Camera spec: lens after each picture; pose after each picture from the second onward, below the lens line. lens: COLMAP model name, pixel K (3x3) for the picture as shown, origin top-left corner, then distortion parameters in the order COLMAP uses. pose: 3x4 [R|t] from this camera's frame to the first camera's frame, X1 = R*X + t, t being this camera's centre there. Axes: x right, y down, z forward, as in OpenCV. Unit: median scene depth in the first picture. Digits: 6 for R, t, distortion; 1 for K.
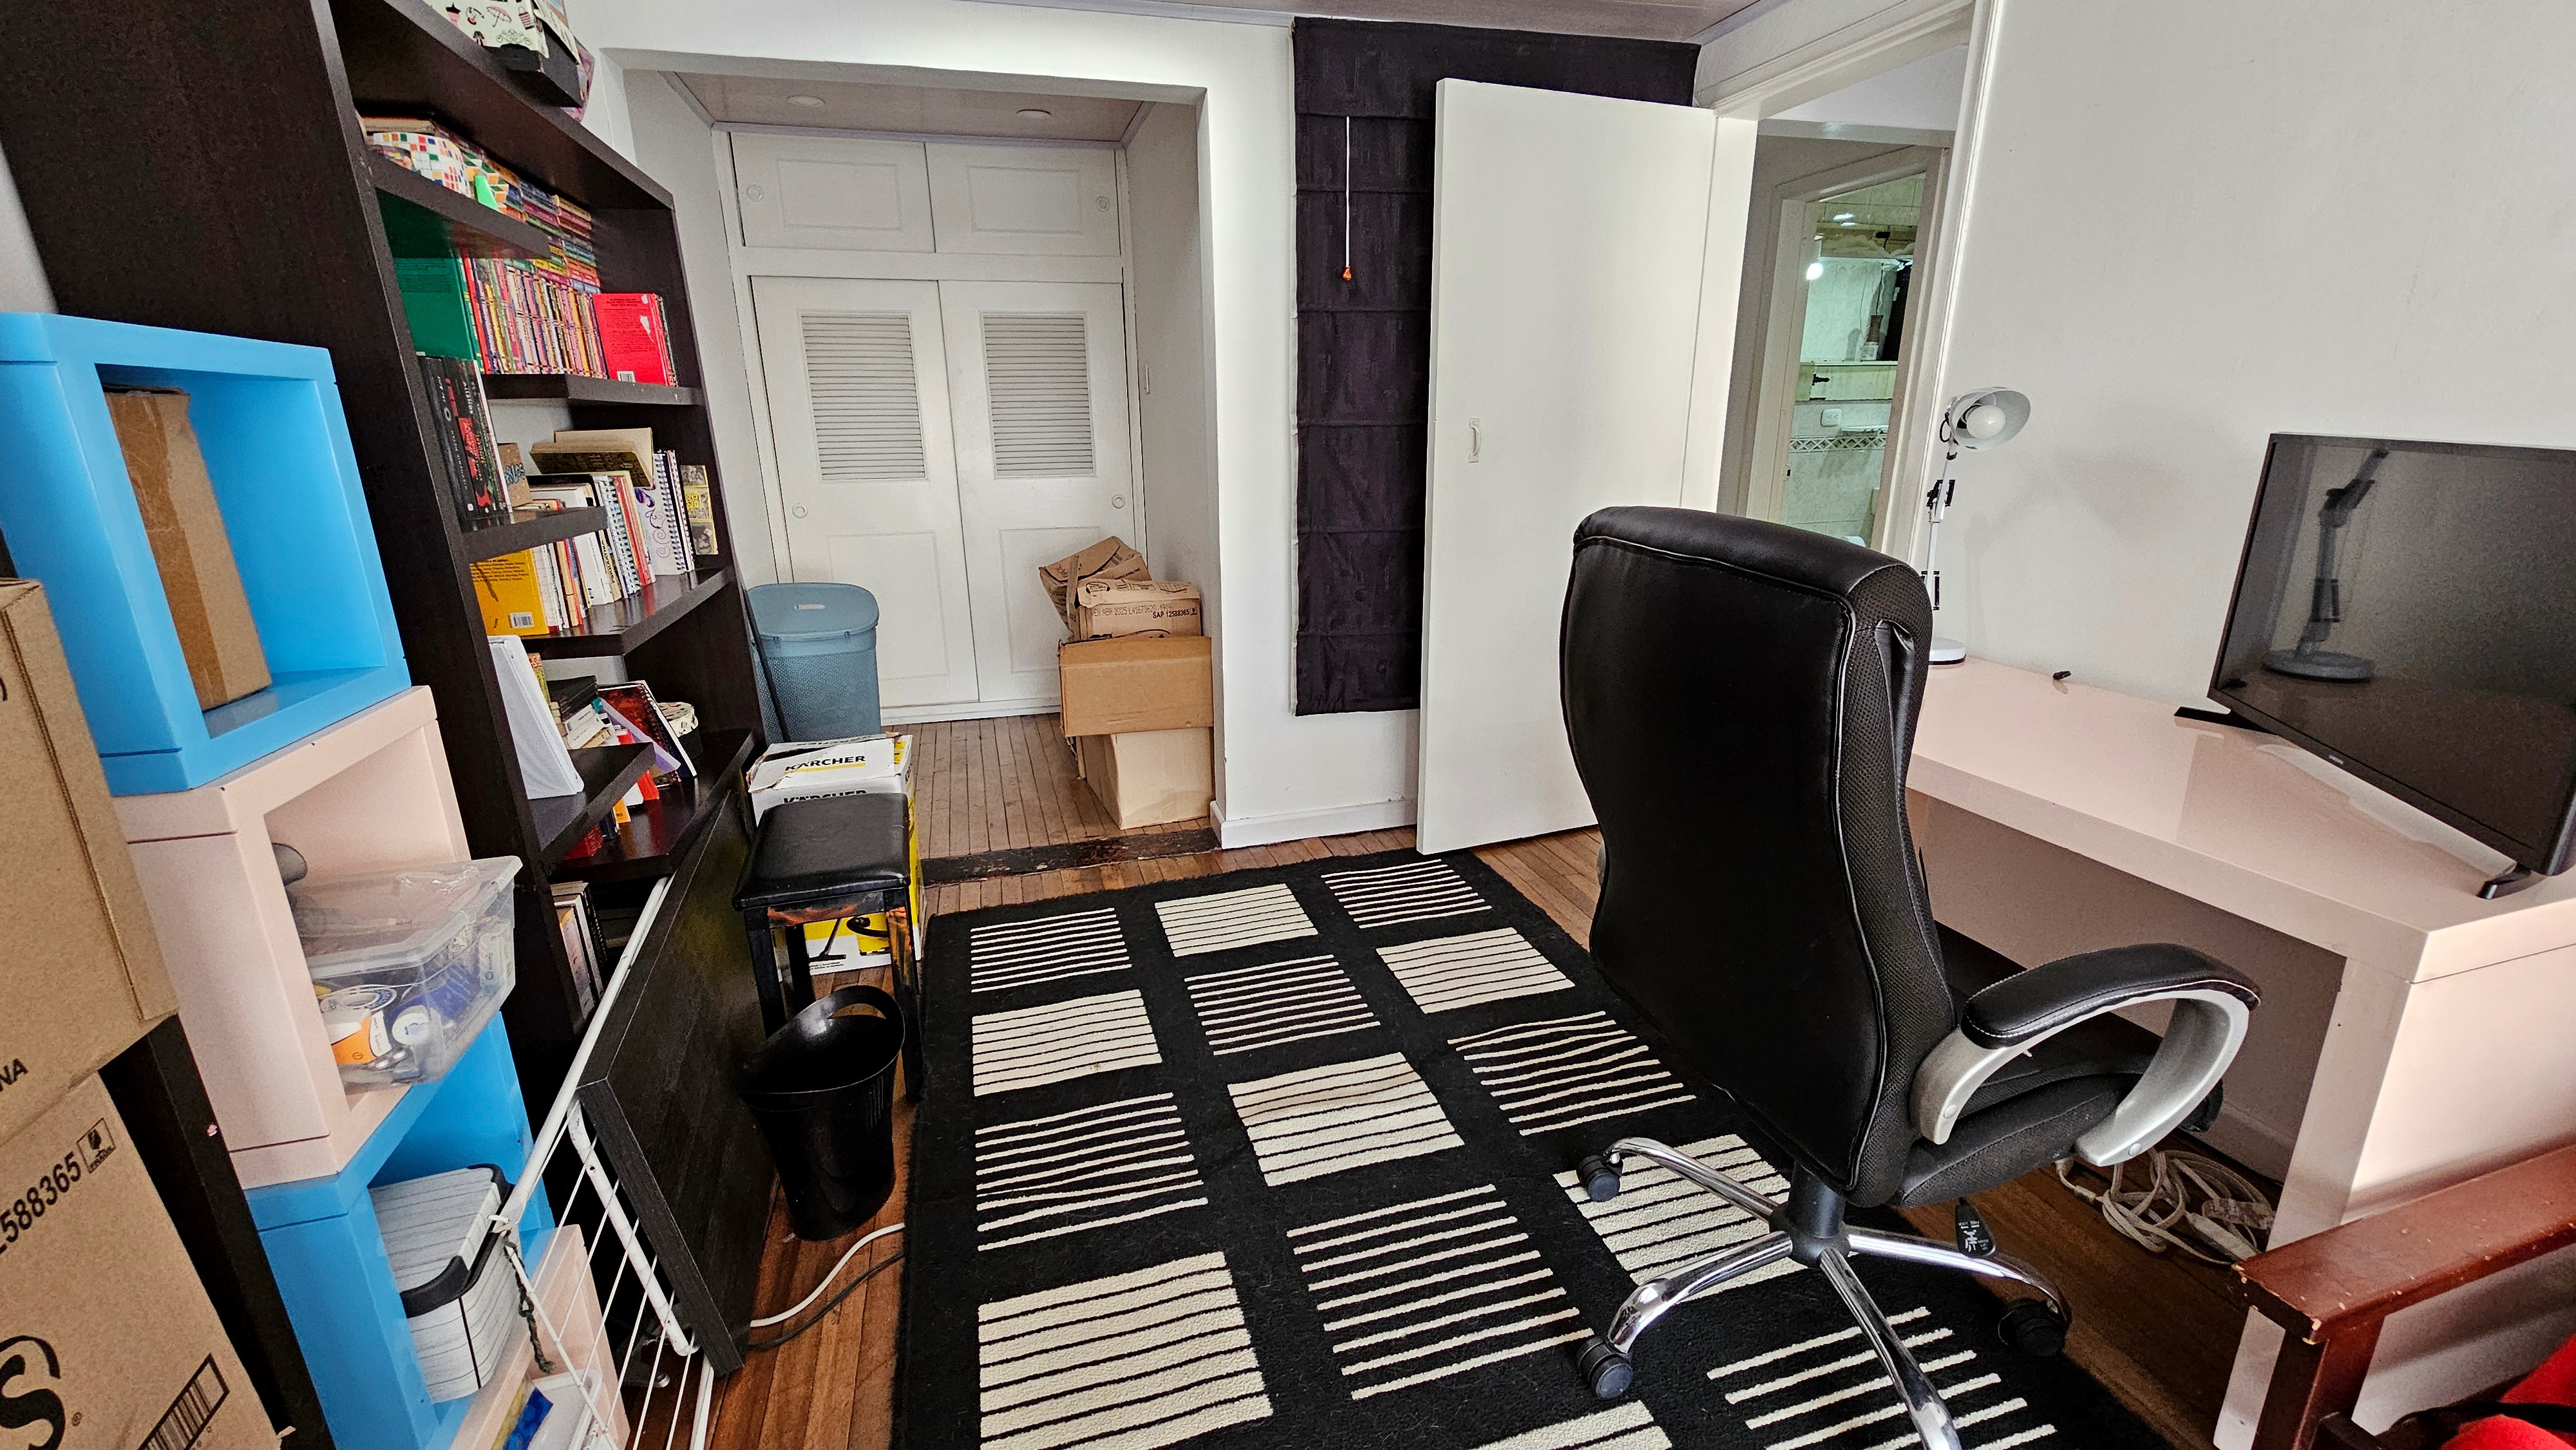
lens RADIAL K [[1051.9, 0, 1280.3], [0, 1051.9, 731.5], [0, 0, 1]] dist [-0.002532, 0.000634]
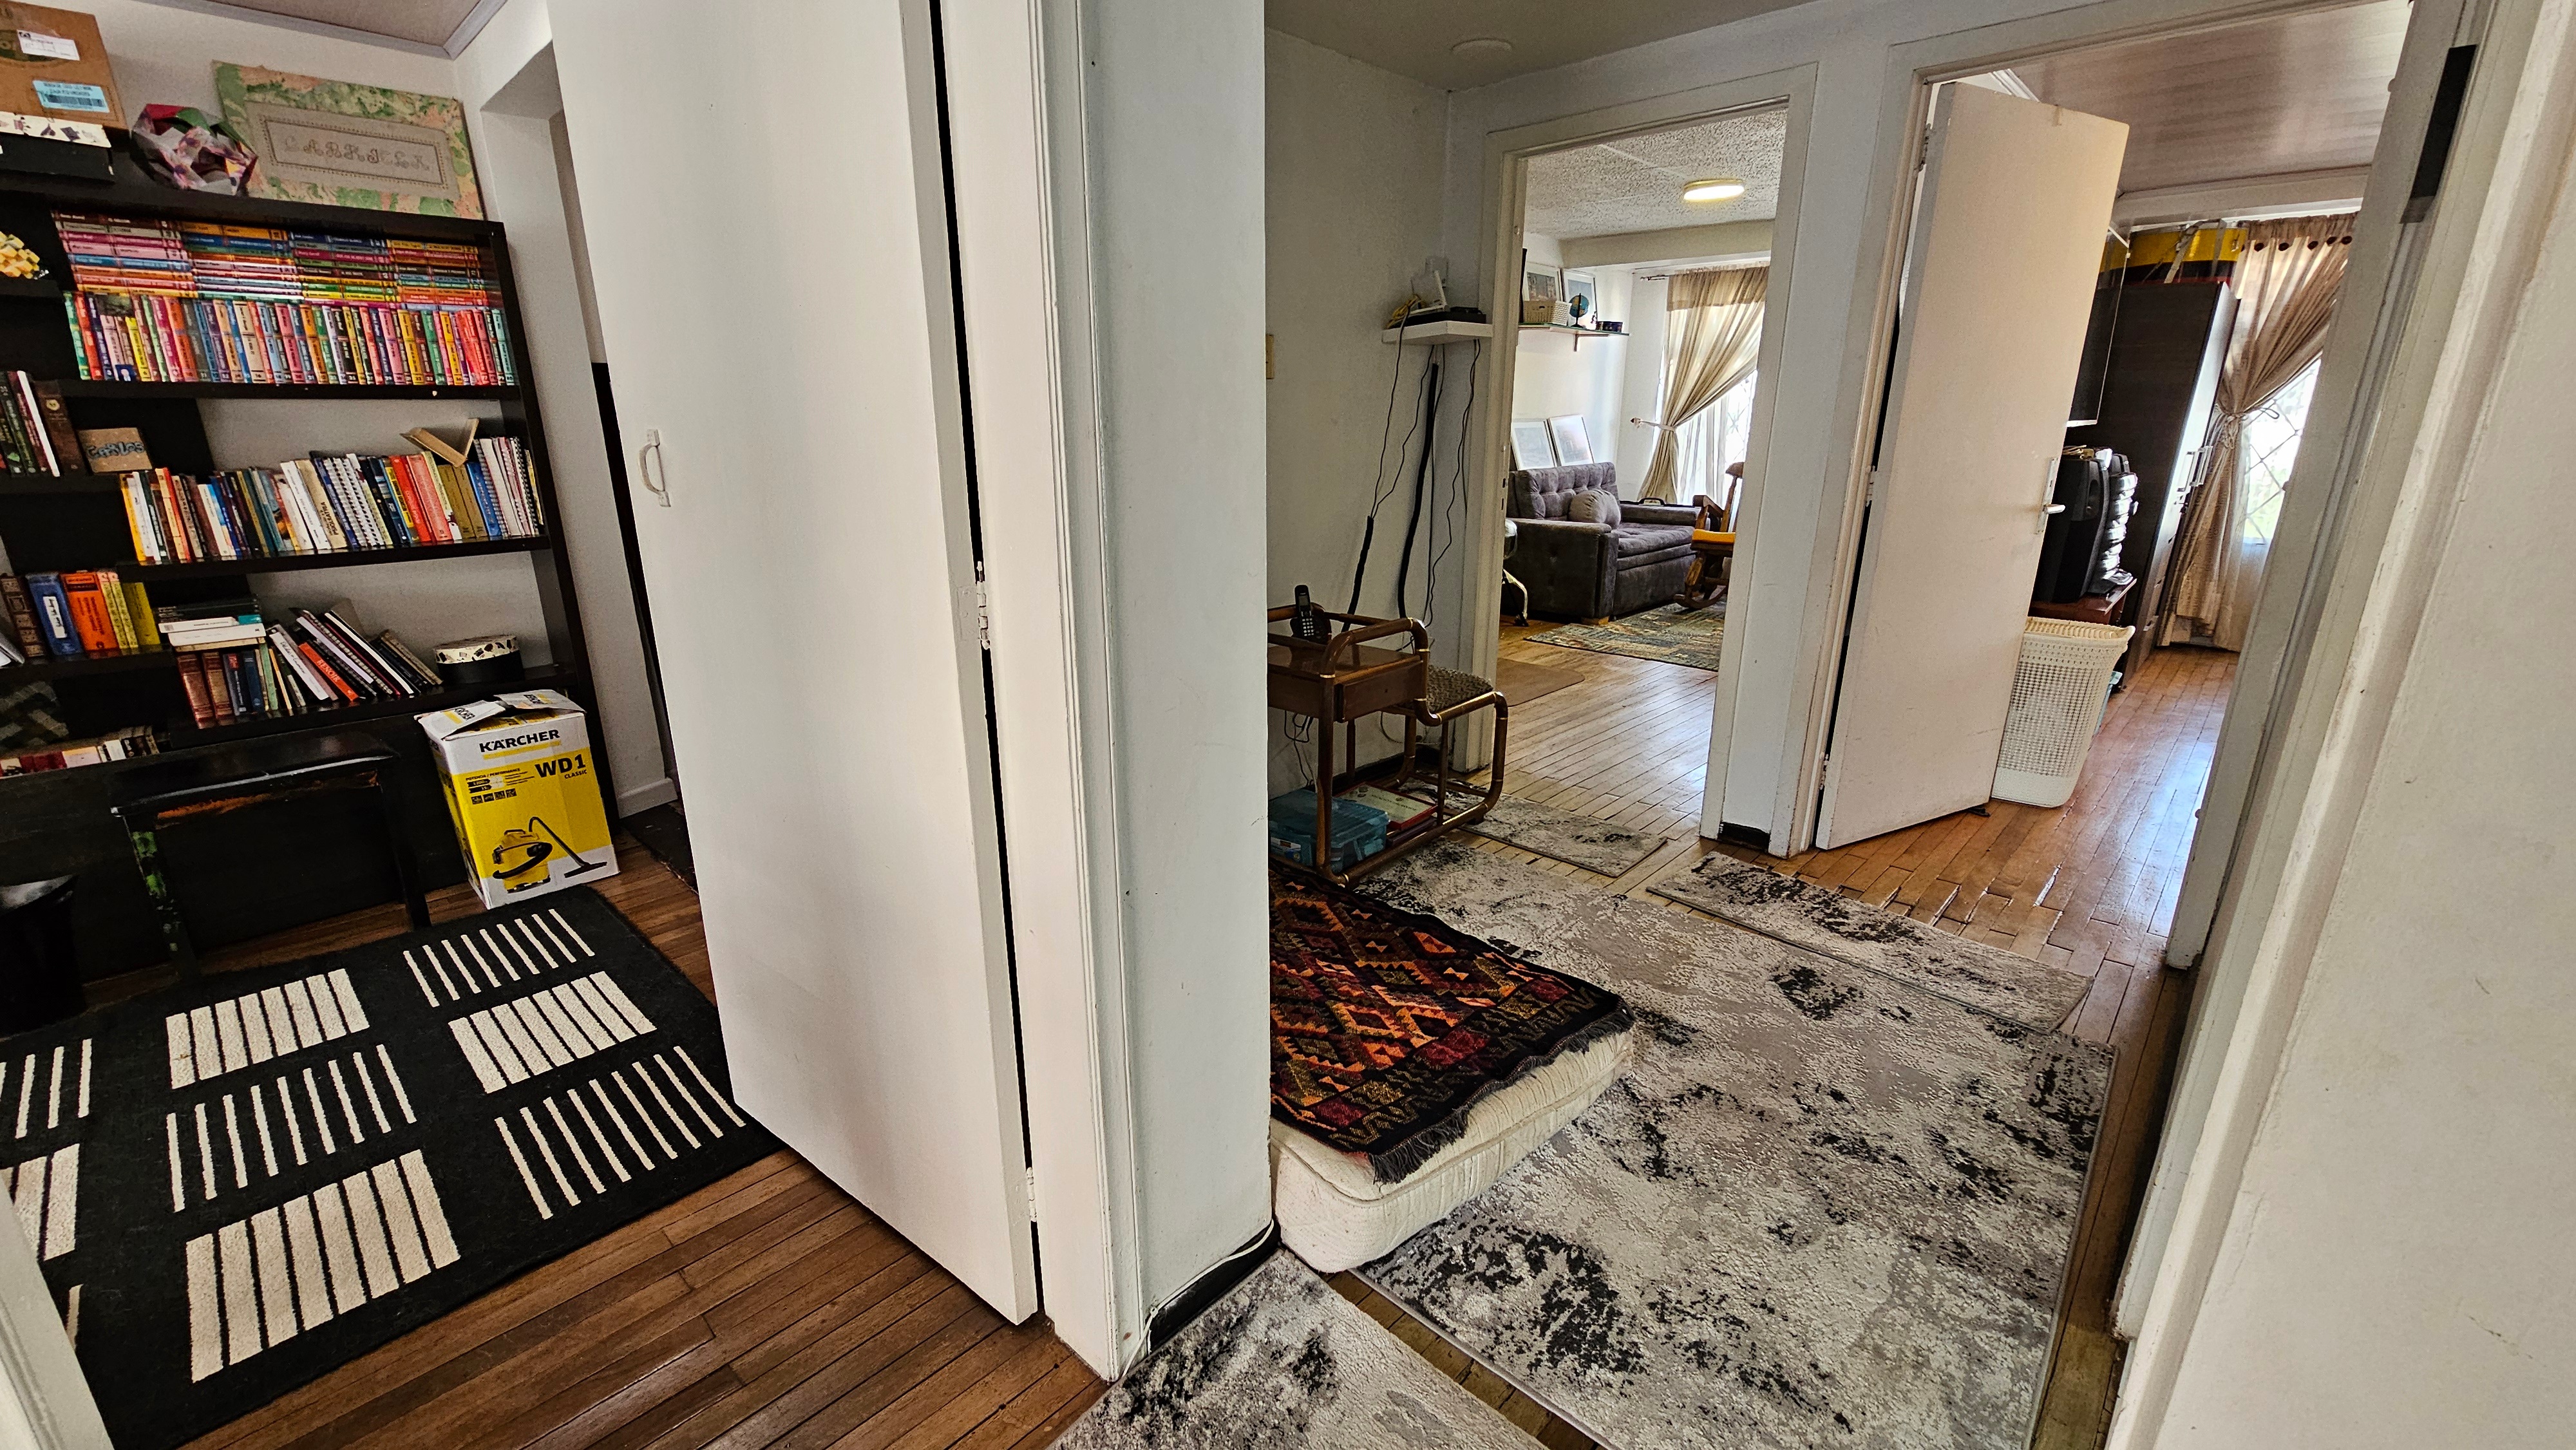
lens RADIAL K [[1051.9, 0, 1285.9], [0, 1051.9, 730.5], [0, 0, 1]] dist [-0.002532, 0.000634]
pose [[0.512583, 0.264369, -0.816926, 0.484400], [-0.264055, 0.953848, 0.142996, -0.174777], [0.817027, 0.142416, 0.558734, 0.558040]]
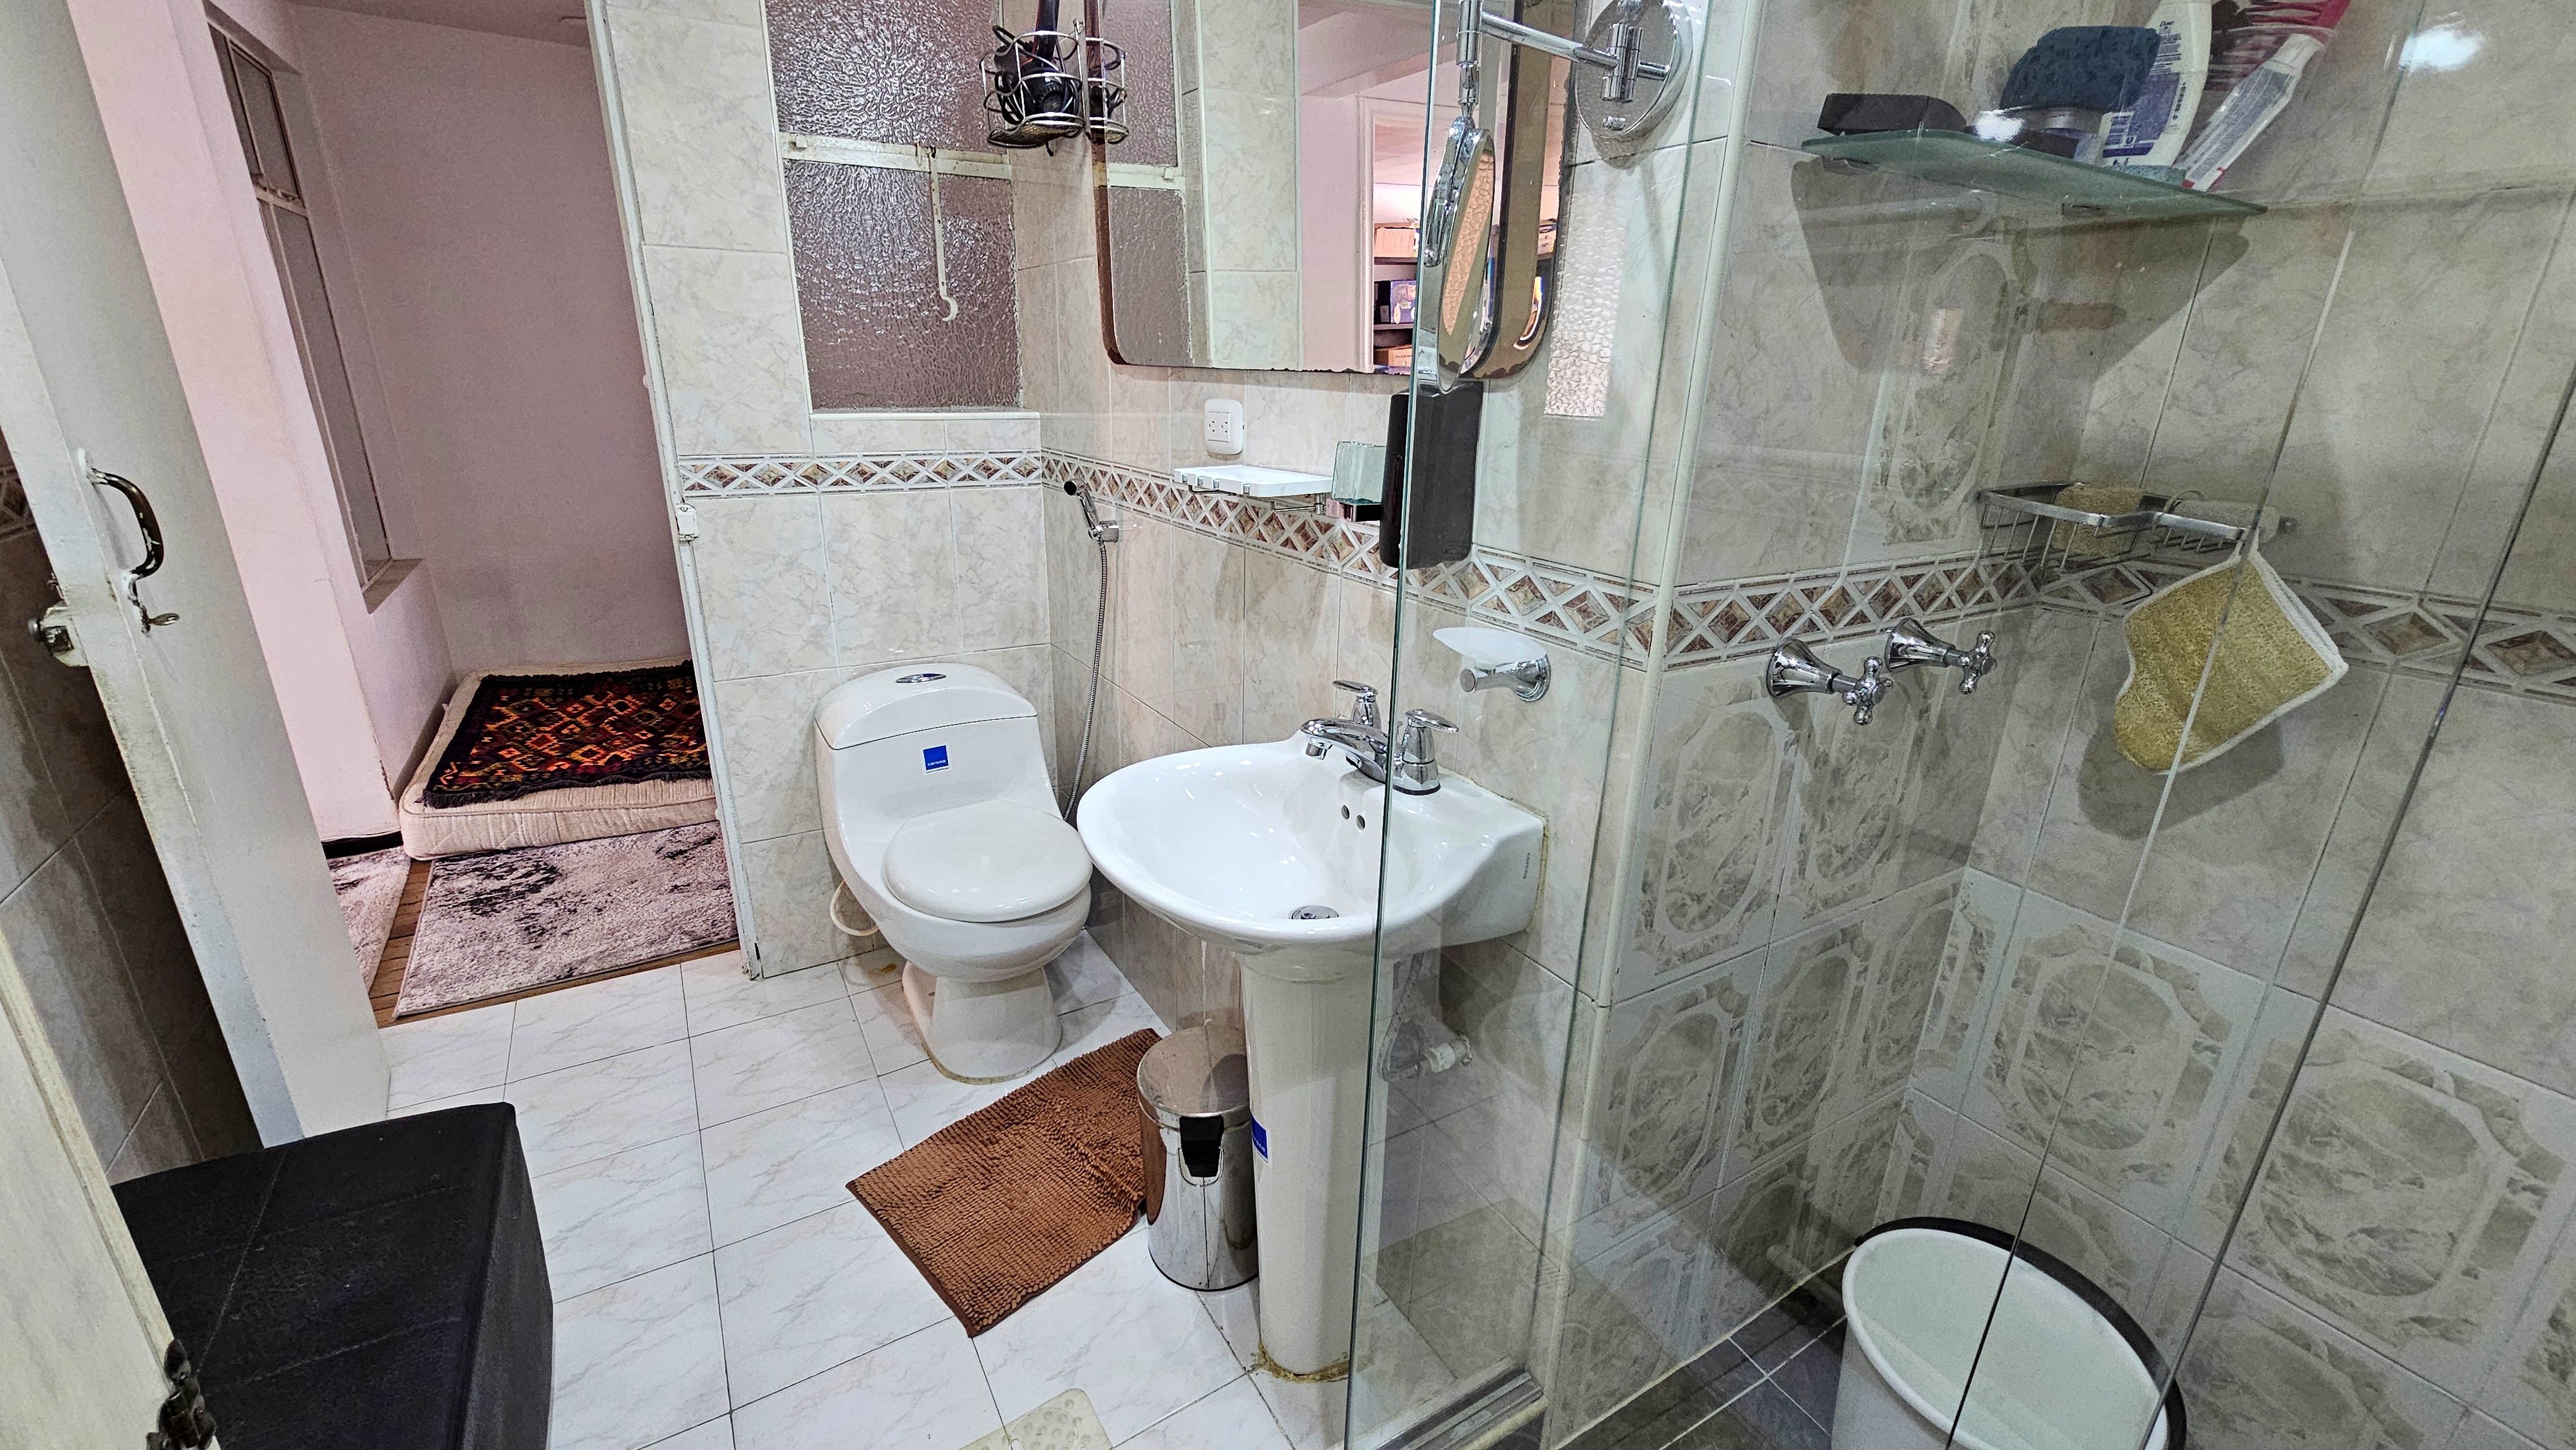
lens RADIAL K [[1051.9, 0, 1295.2], [0, 1051.9, 736.7], [0, 0, 1]] dist [-0.002532, 0.000634]
pose [[0.270368, 0.340442, -0.900556, 0.812503], [-0.310571, 0.916228, 0.253125, -0.295145], [0.911289, 0.211250, 0.353450, 0.915474]]
